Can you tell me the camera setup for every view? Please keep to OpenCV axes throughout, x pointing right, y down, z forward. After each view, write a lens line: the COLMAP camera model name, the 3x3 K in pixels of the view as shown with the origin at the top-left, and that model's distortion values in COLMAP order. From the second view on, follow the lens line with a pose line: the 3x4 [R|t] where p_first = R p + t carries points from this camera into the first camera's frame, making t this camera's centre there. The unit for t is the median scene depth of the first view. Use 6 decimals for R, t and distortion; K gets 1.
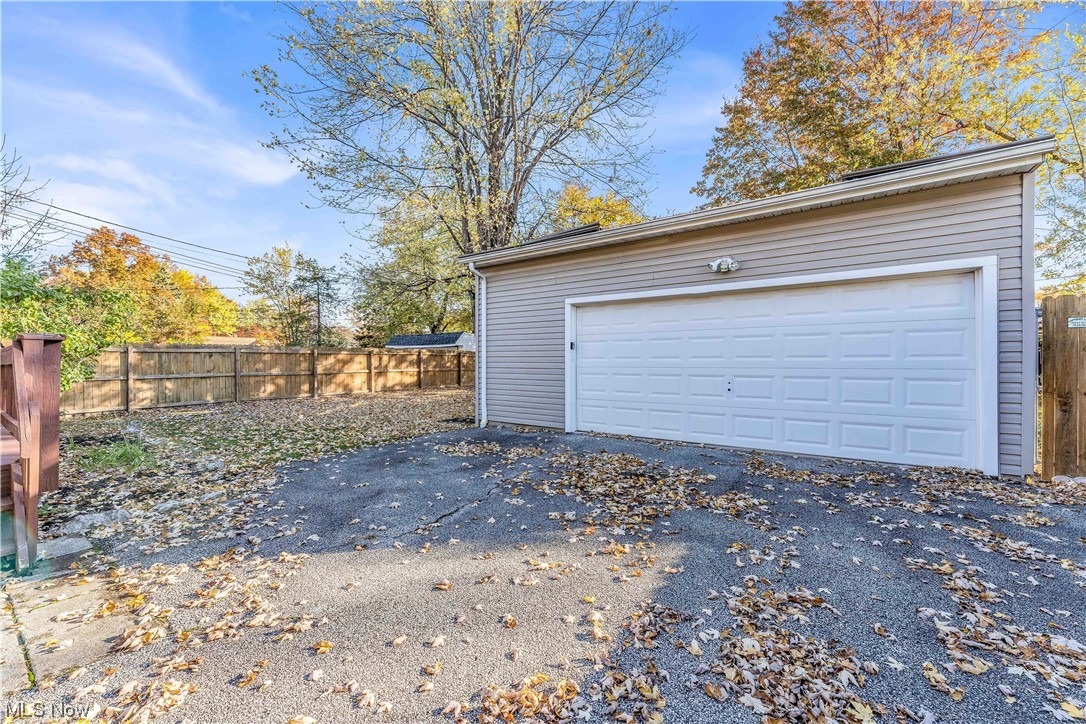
lens RADIAL K [[422.3, 0, 546.2], [0, 422.3, 367.5], [0, 0, 1]] dist [0.000953, 0.000060]
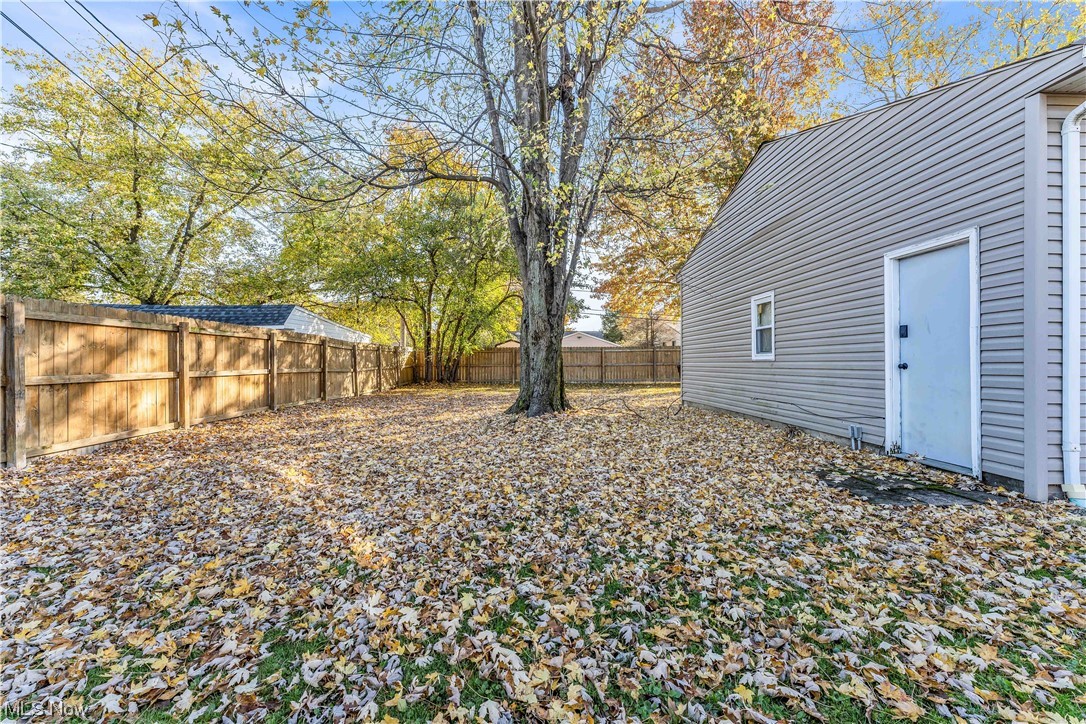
lens RADIAL K [[422.3, 0, 545.7], [0, 422.3, 368.3], [0, 0, 1]] dist [0.000953, 0.000060]
pose [[0.787991, 0.002032, 0.615684, -0.376654], [-0.001922, 0.999998, -0.000841, 0.001594], [-0.615684, -0.000521, 0.787993, 0.461973]]
